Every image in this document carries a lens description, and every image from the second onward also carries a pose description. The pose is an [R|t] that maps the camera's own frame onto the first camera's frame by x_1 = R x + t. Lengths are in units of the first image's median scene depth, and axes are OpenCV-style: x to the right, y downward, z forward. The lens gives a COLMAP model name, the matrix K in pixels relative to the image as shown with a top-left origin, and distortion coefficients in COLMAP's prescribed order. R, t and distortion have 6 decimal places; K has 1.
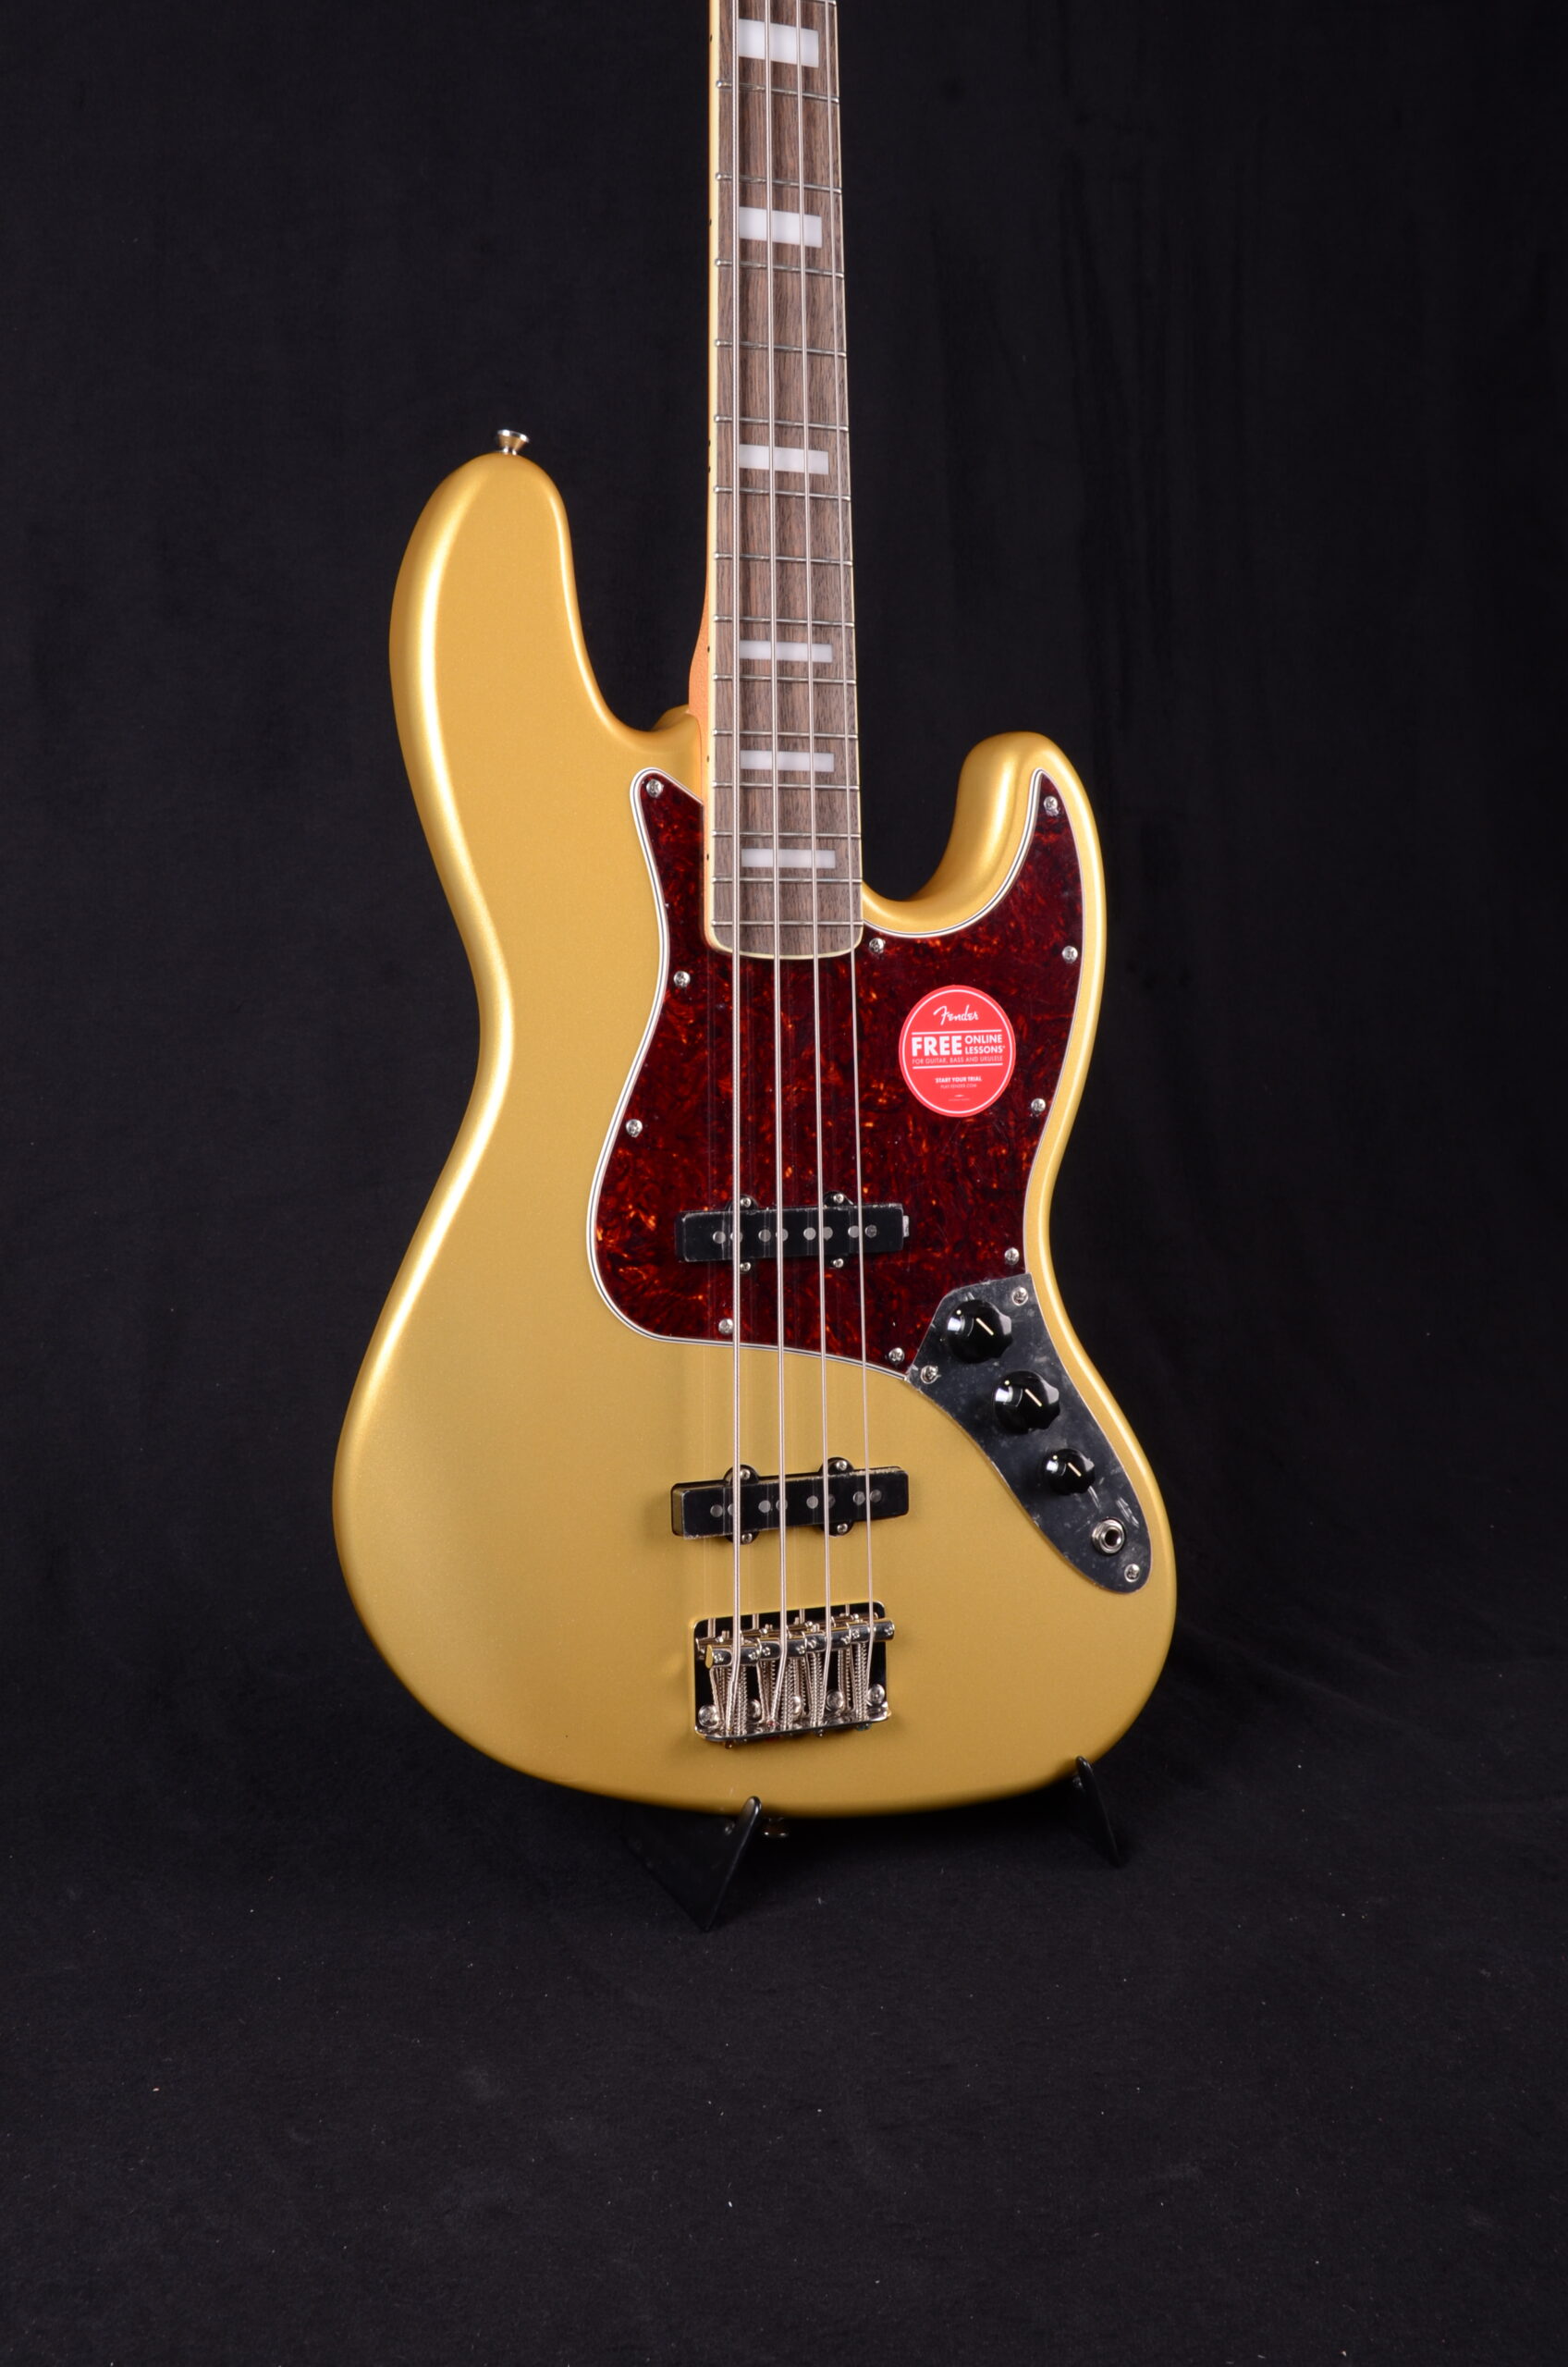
lens RADIAL K [[2786.2, 0, 790.7], [0, 2786.2, 1223.0], [0, 0, 1]] dist [0.031685, 0.000000]
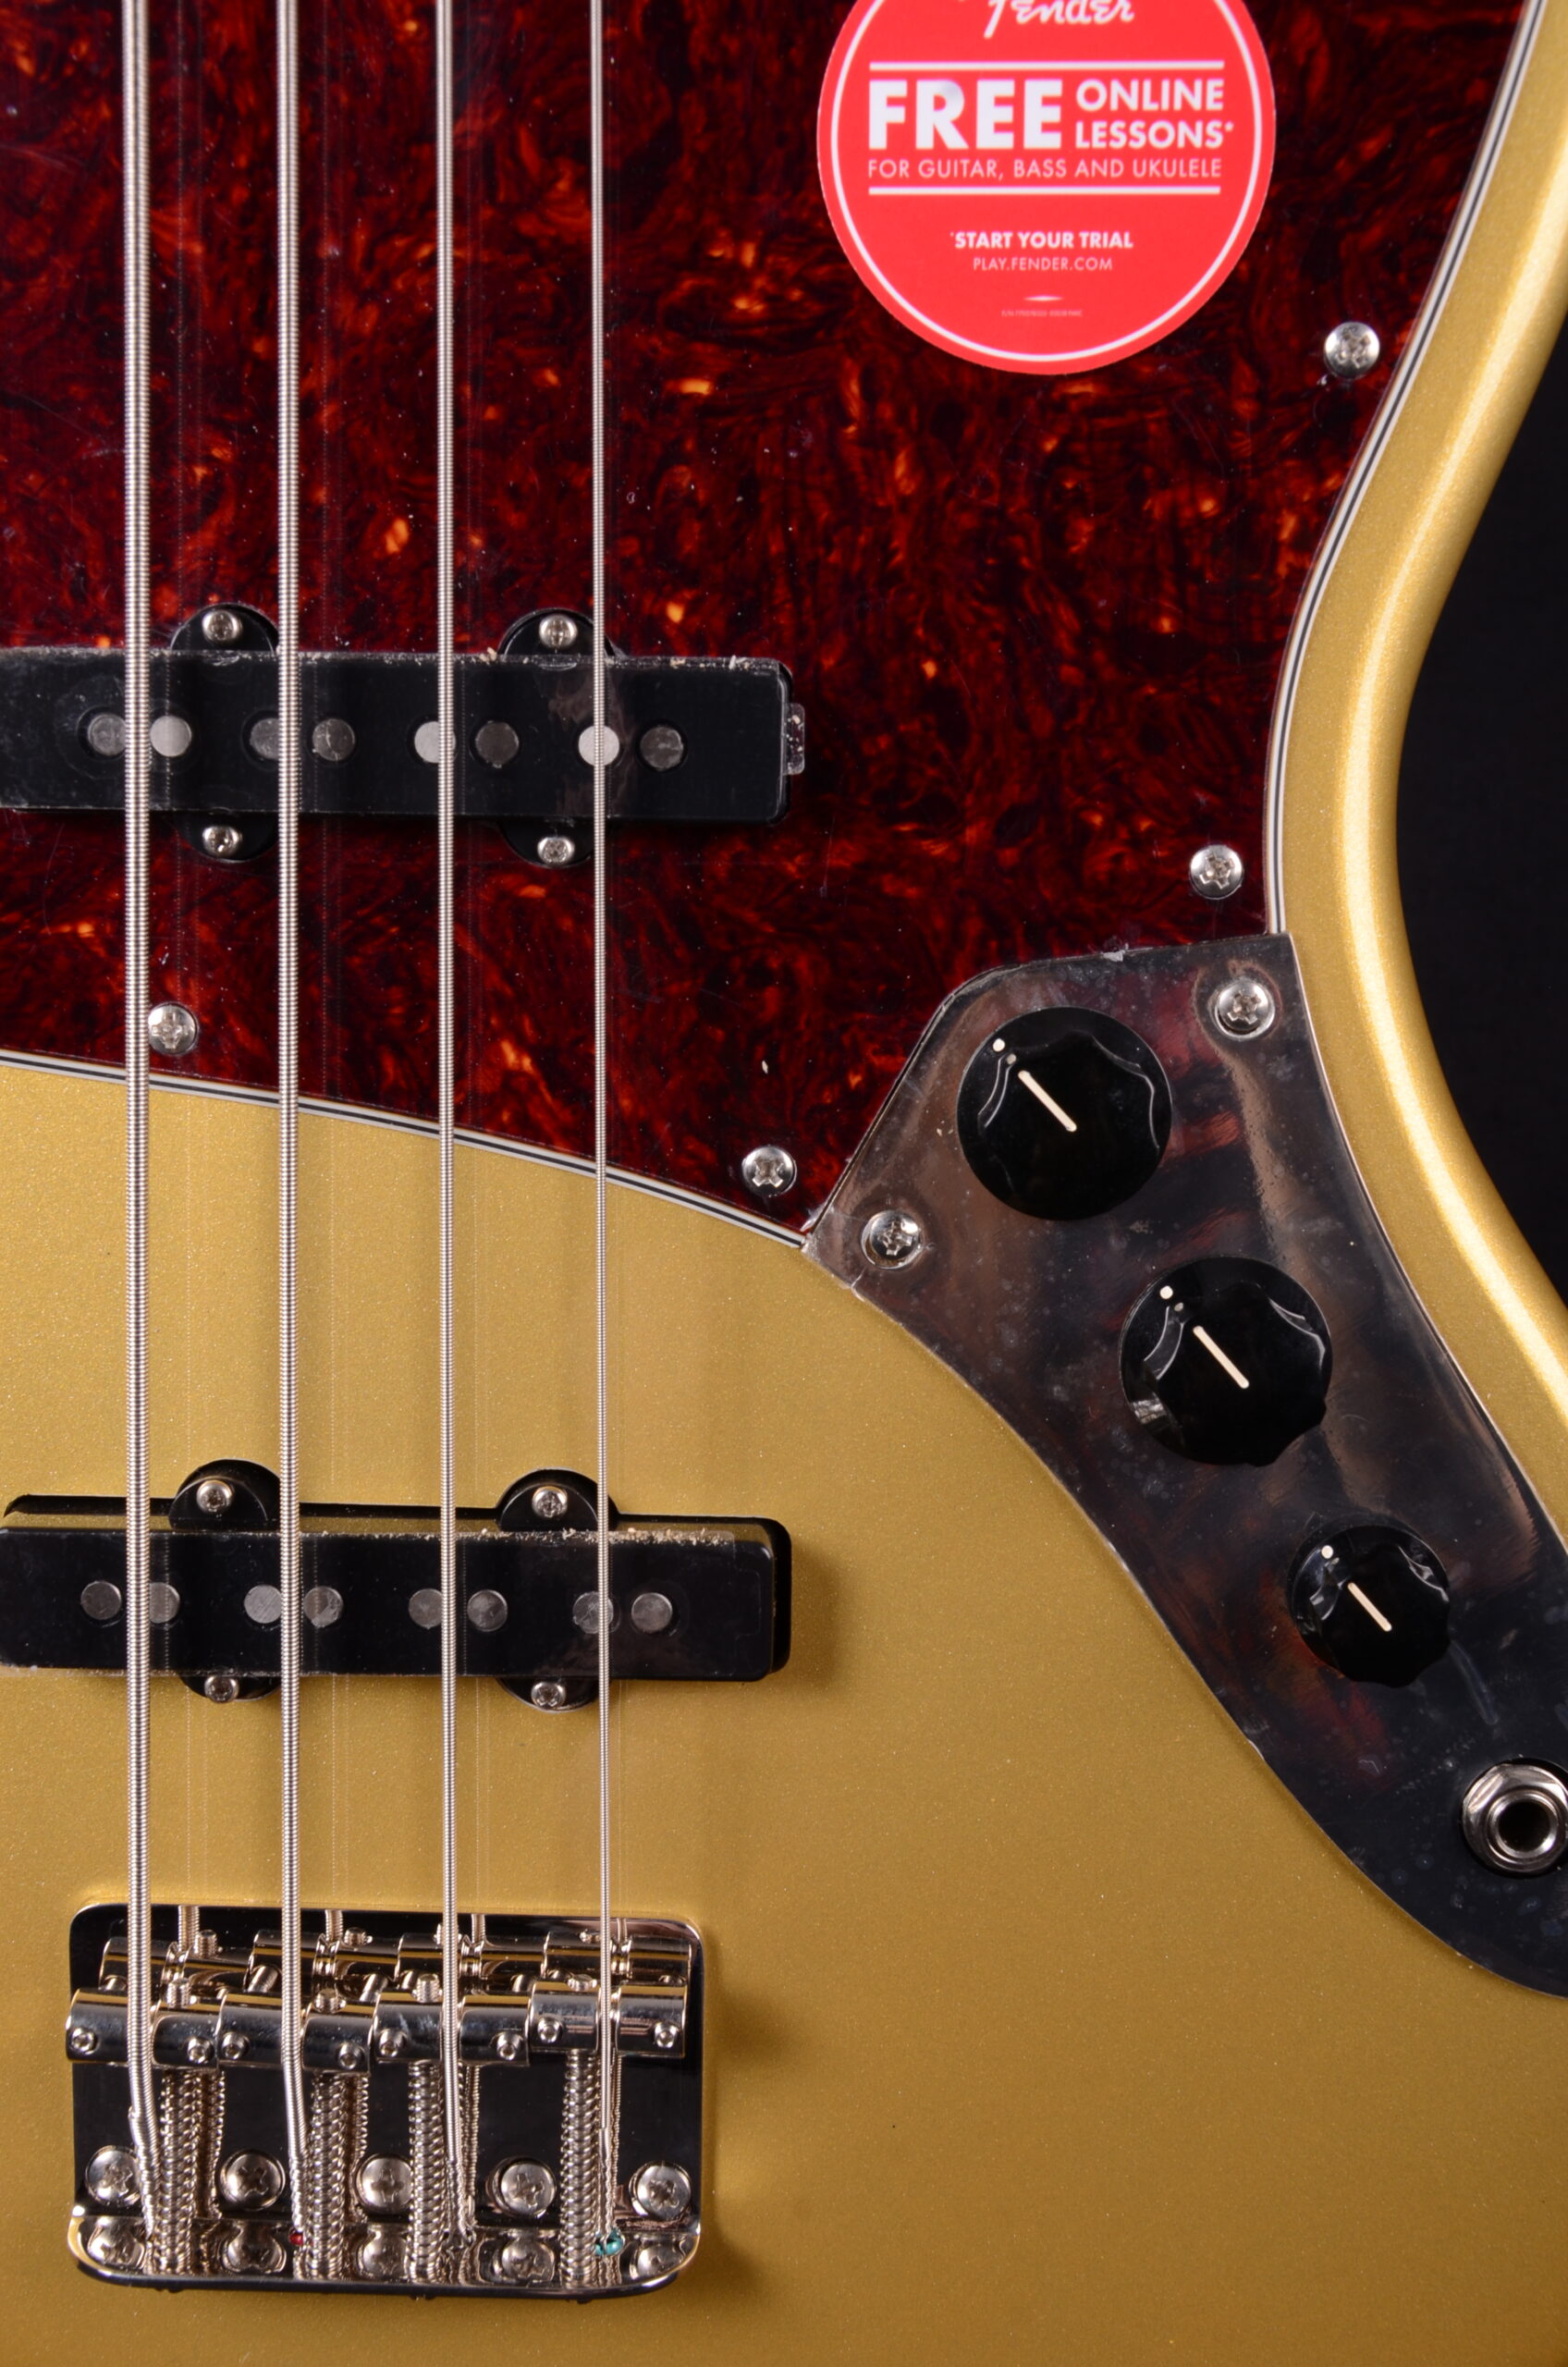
lens RADIAL K [[2704.4, 0, 789.6], [0, 2704.4, 1174.7], [0, 0, 1]] dist [0.023661, 0.000000]
pose [[0.903913, 0.104124, -0.414848, 0.164748], [-0.061857, 0.991543, 0.114091, 0.014111], [0.423219, -0.077468, 0.902710, 0.736939]]
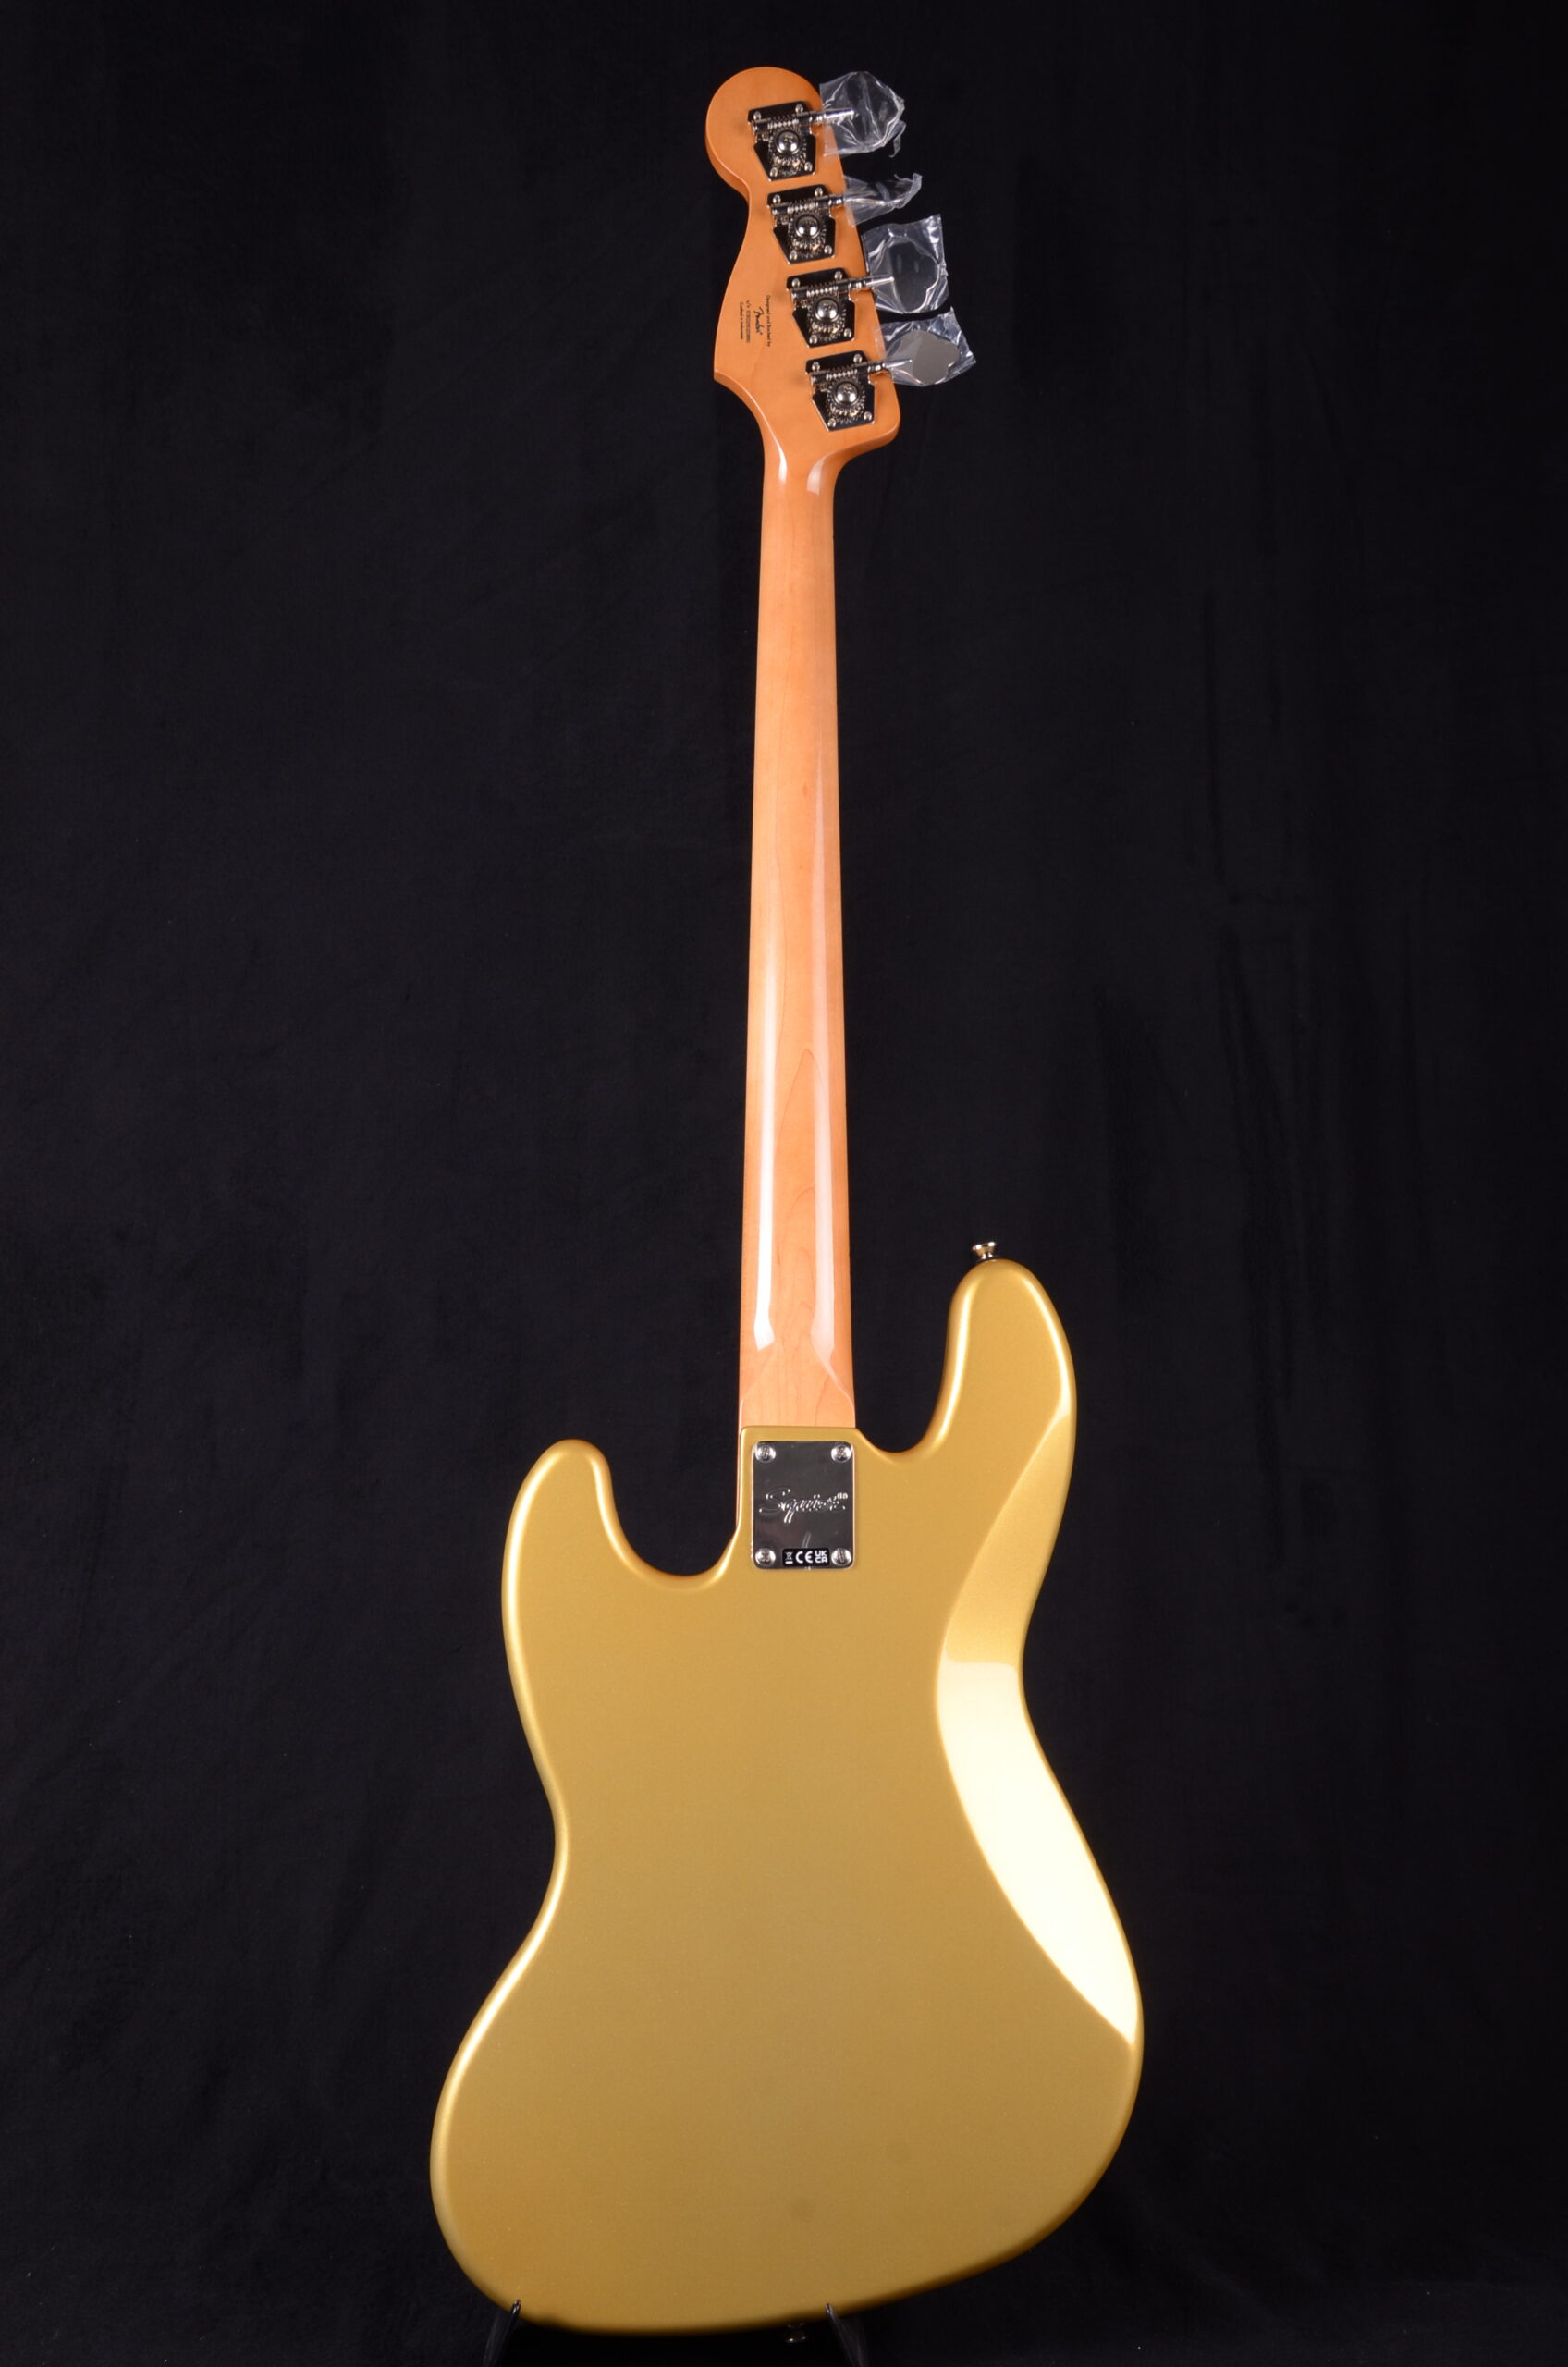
lens RADIAL K [[2704.4, 0, 797.7], [0, 2704.4, 1202.9], [0, 0, 1]] dist [0.023661, 0.000000]
pose [[0.916082, -0.064935, -0.395698, 0.598150], [-0.026164, 0.975019, -0.220575, -0.008112], [0.400136, 0.212418, 0.891499, -0.131401]]
